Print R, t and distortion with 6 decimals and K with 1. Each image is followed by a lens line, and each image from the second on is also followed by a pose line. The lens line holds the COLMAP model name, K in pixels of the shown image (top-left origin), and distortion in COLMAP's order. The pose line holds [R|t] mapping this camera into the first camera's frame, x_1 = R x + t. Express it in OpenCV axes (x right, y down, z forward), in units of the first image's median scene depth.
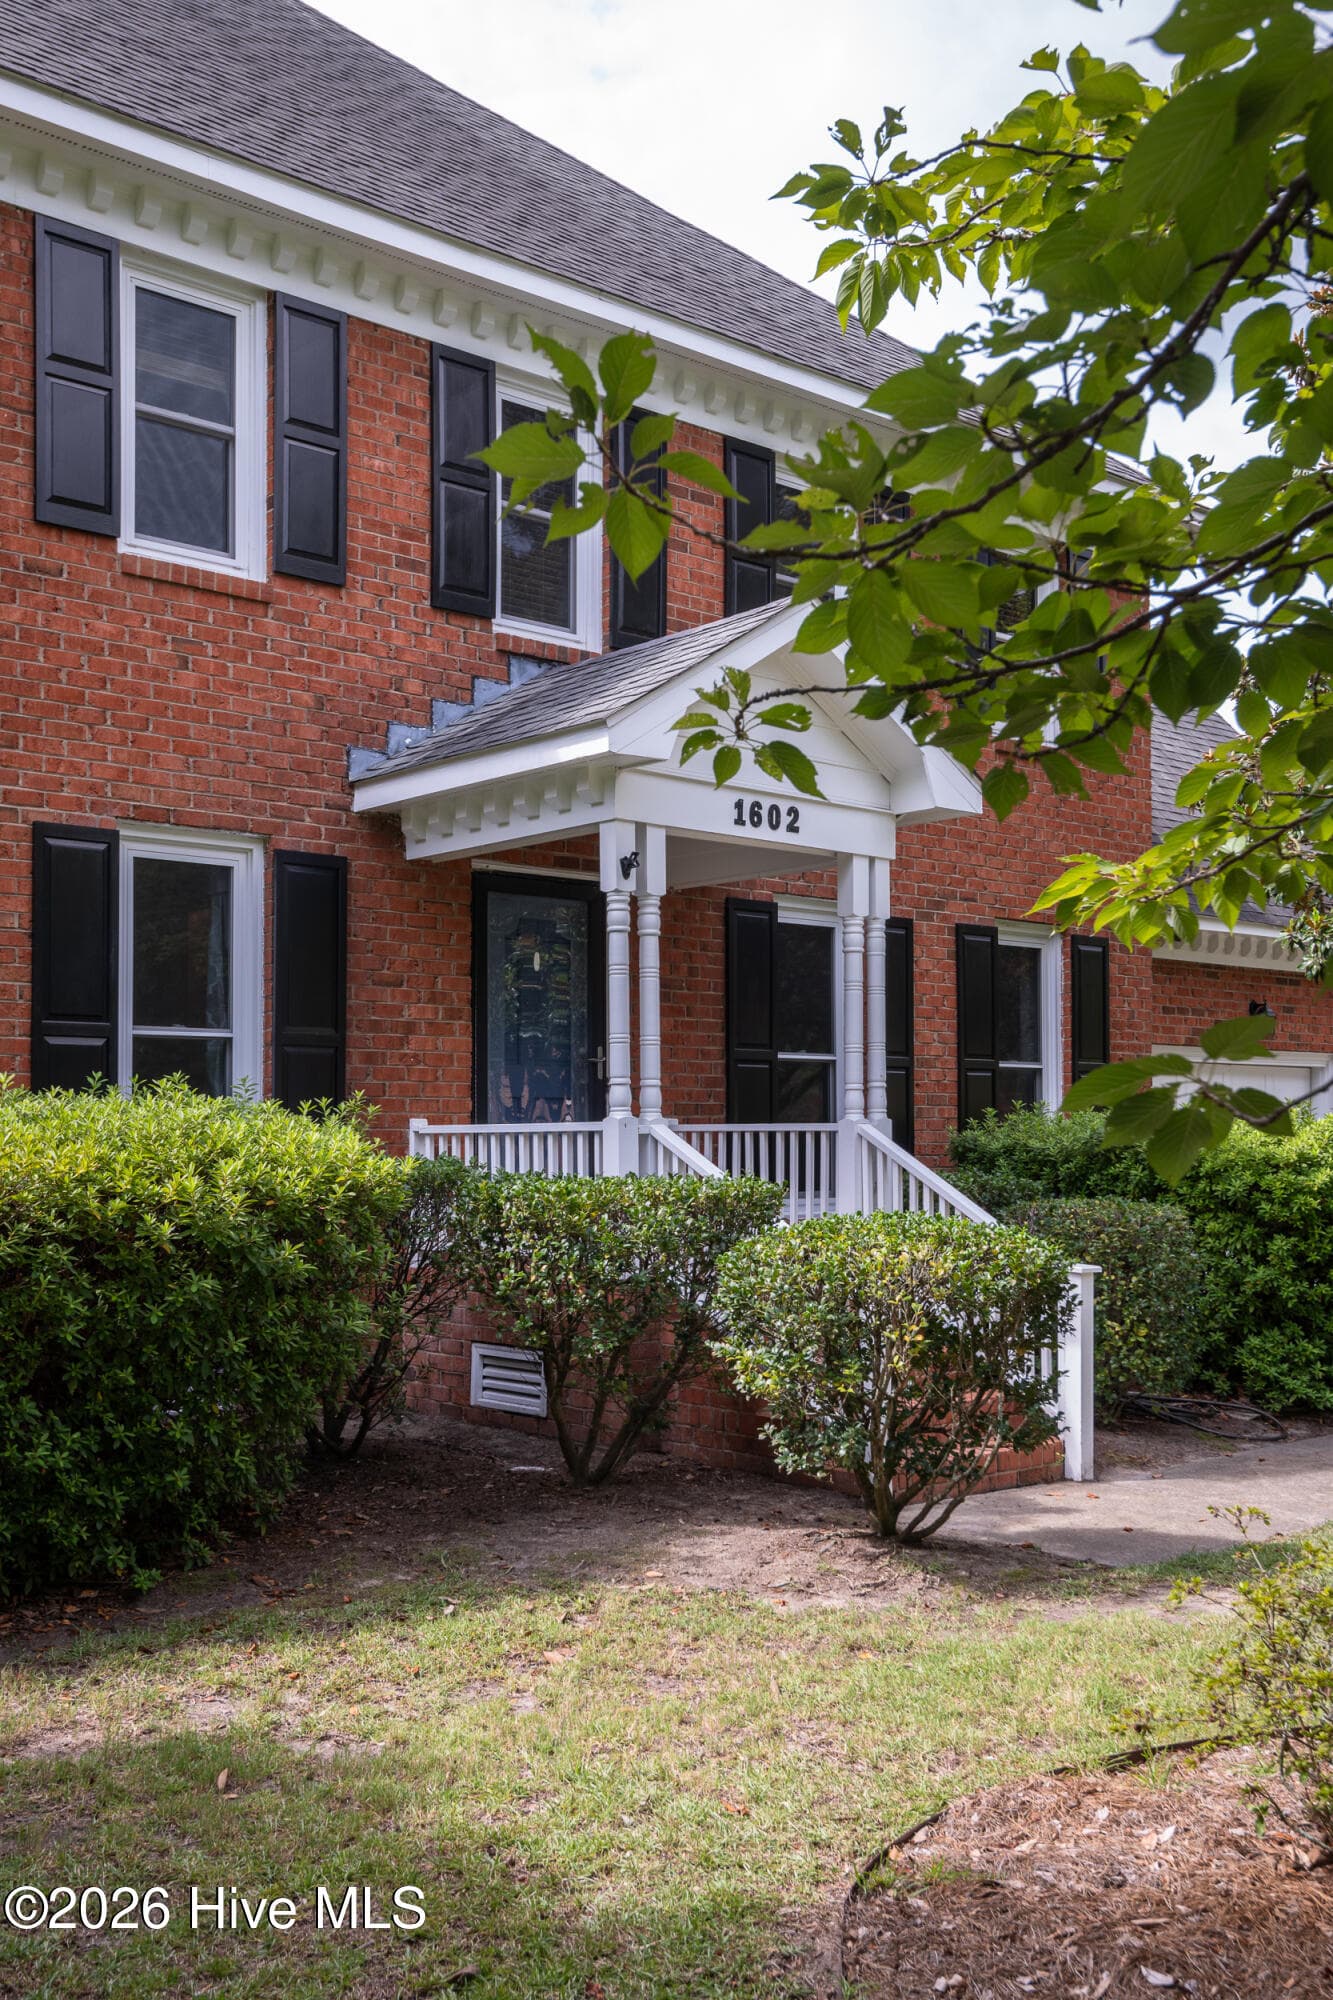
lens RADIAL K [[1898.3, 0, 575.6], [0, 1898.3, 1099.2], [0, 0, 1]] dist [0.012552, 0.000000]
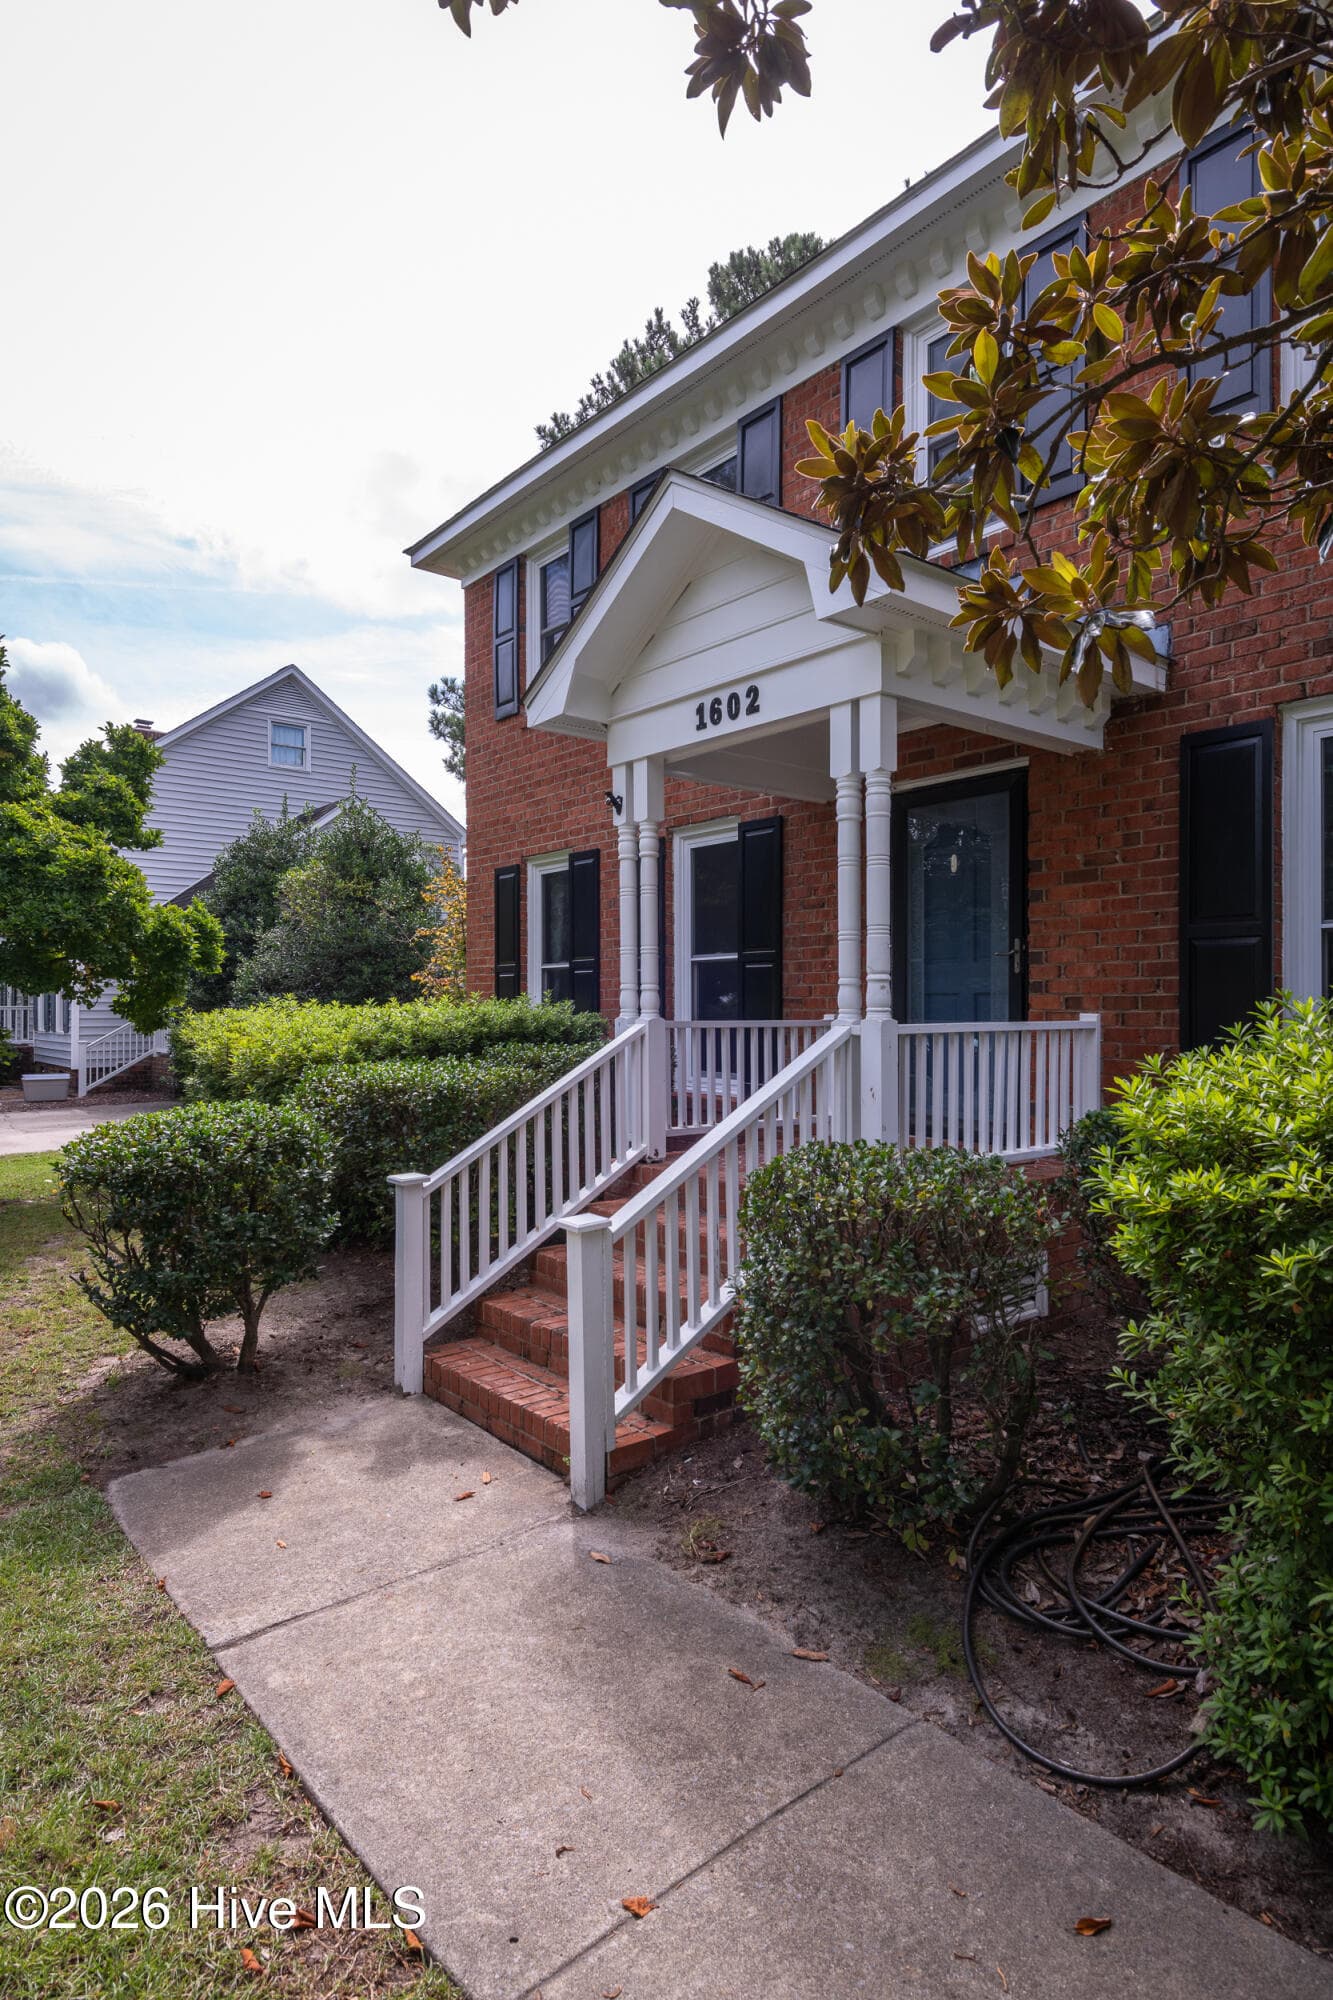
lens RADIAL K [[1088.5, 0, 683.1], [0, 1088.5, 995.2], [0, 0, 1]] dist [0.012863, -0.007384]
pose [[-0.012035, -0.009636, -0.999881, 0.713649], [0.019030, 0.999770, -0.009864, 0.003145], [0.999746, -0.019146, -0.011848, 1.066244]]
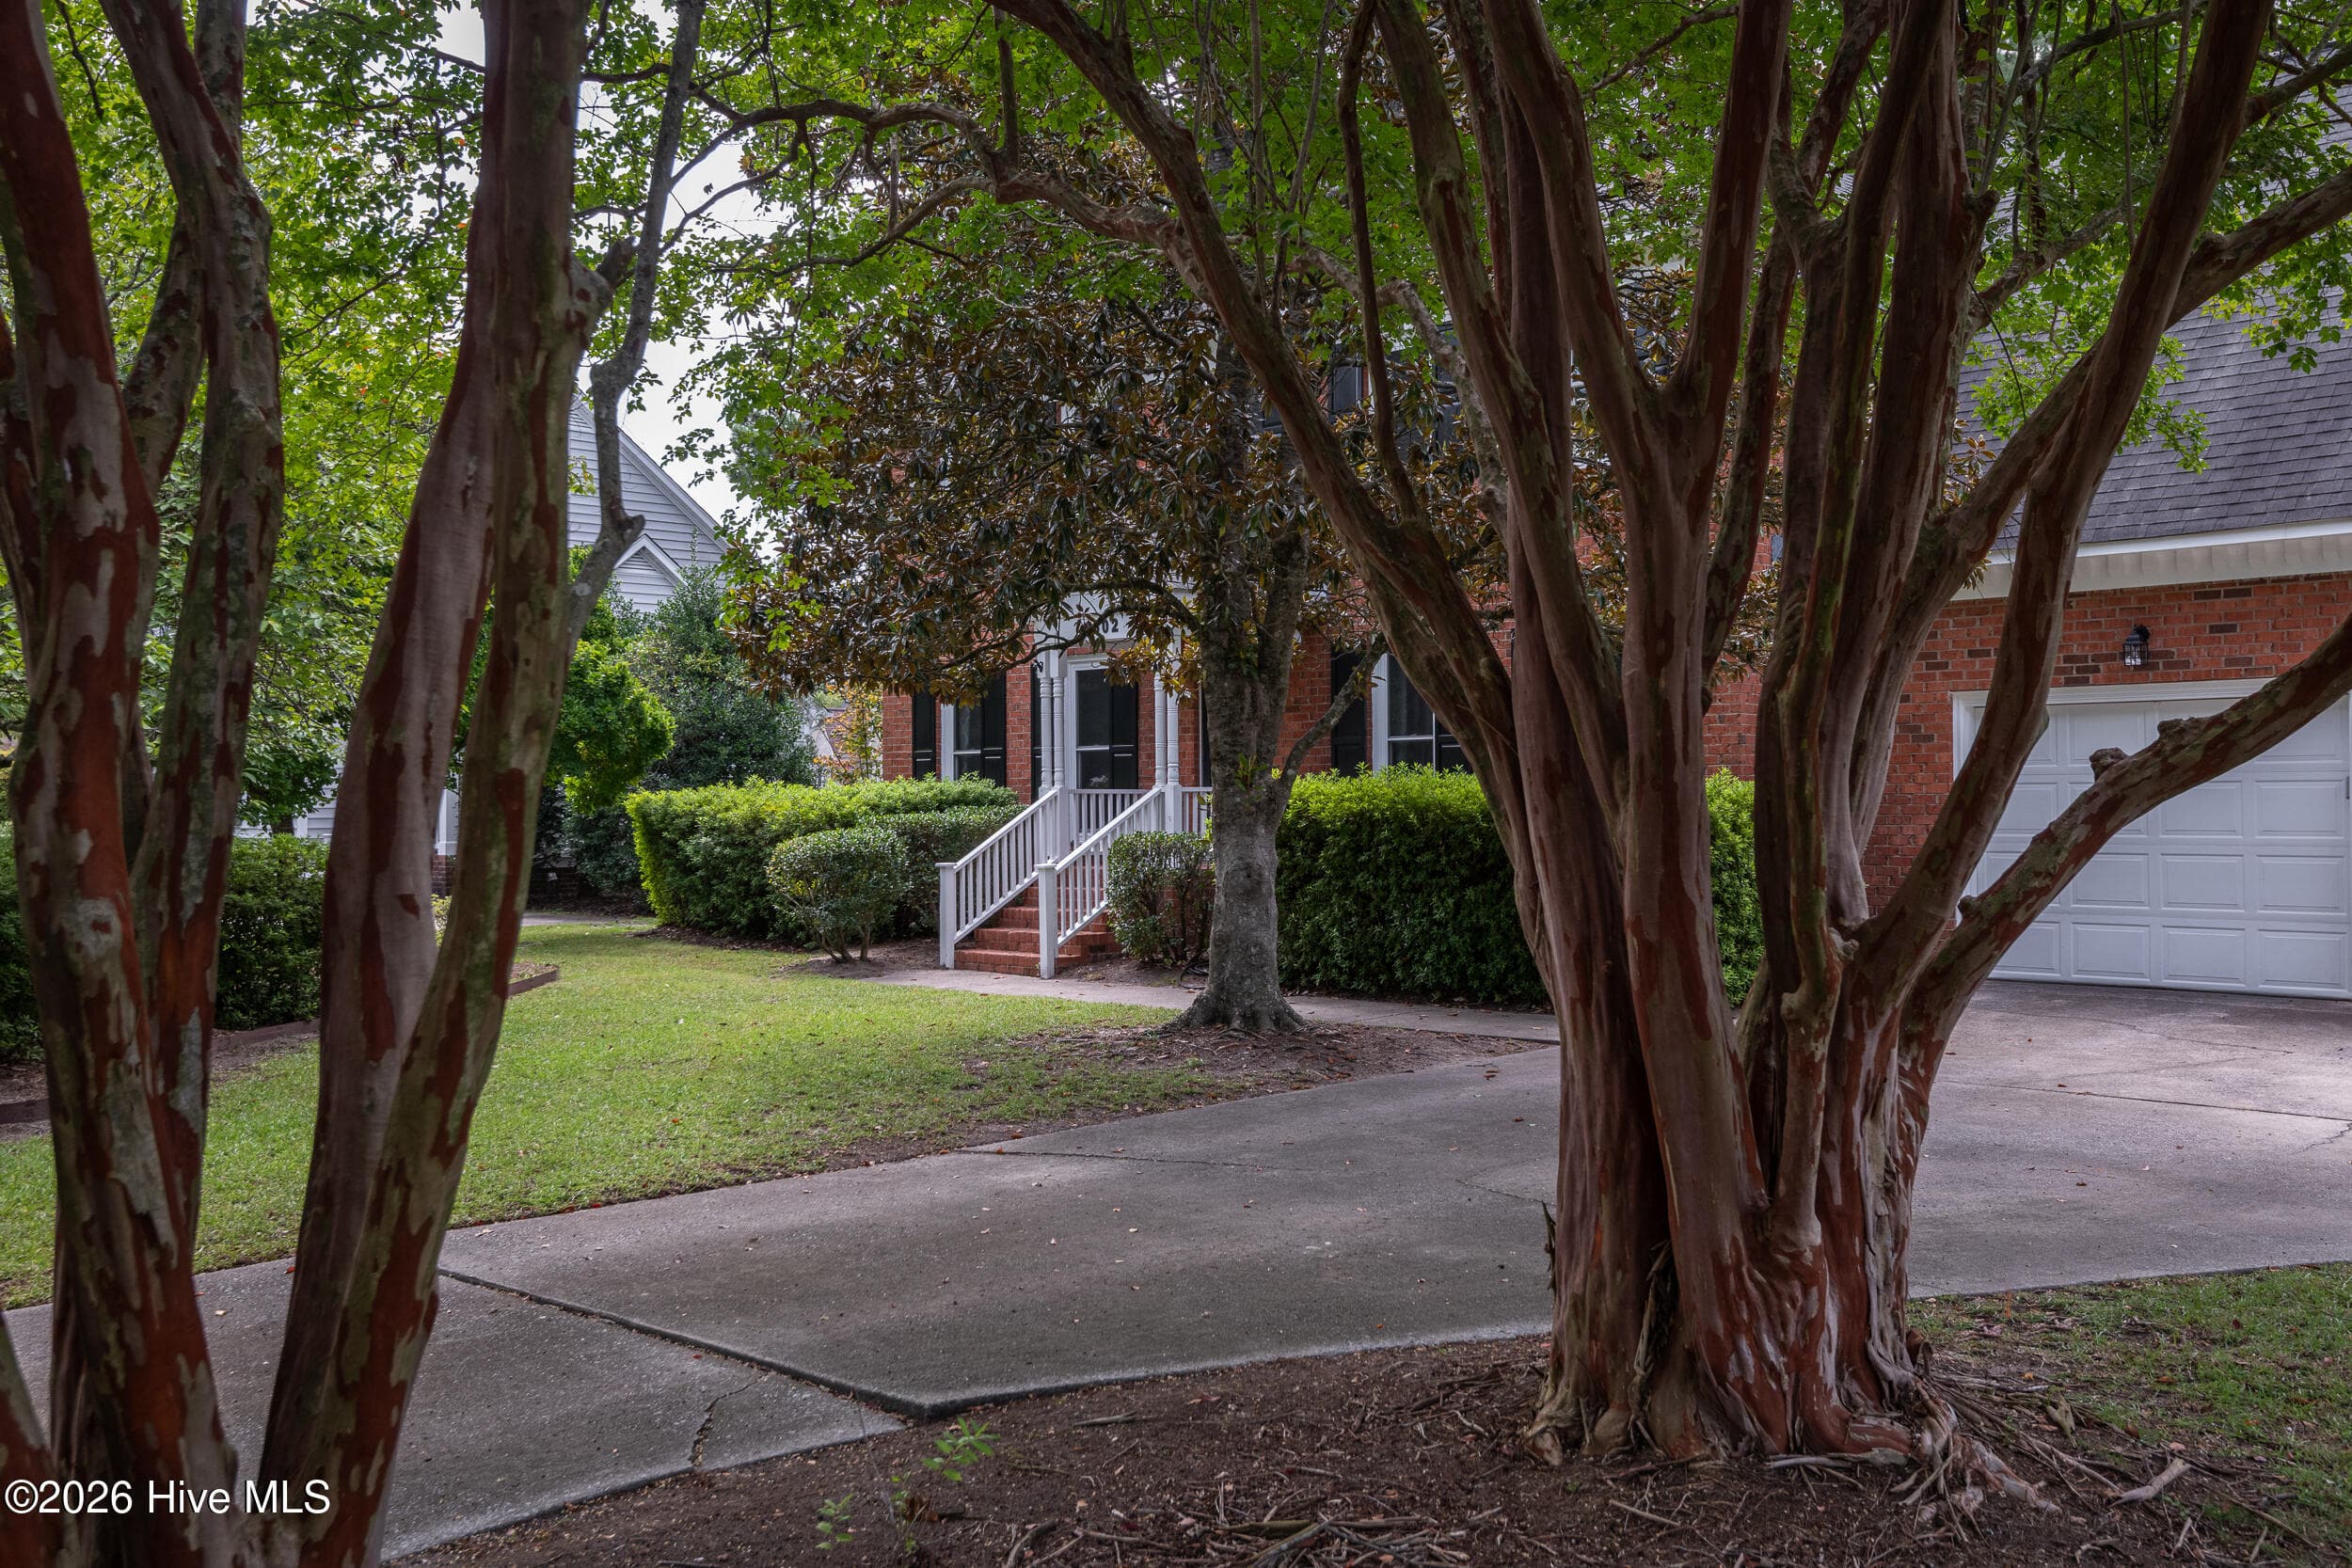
lens RADIAL K [[2080.3, 0, 1187.1], [0, 2080.3, 757.9], [0, 0, 1]] dist [-0.015788, 0.003711]
pose [[0.071534, -0.020469, -0.997228, 2.344109], [0.024069, 0.999534, -0.018790, 0.024679], [0.997148, -0.022658, 0.071993, 1.013530]]
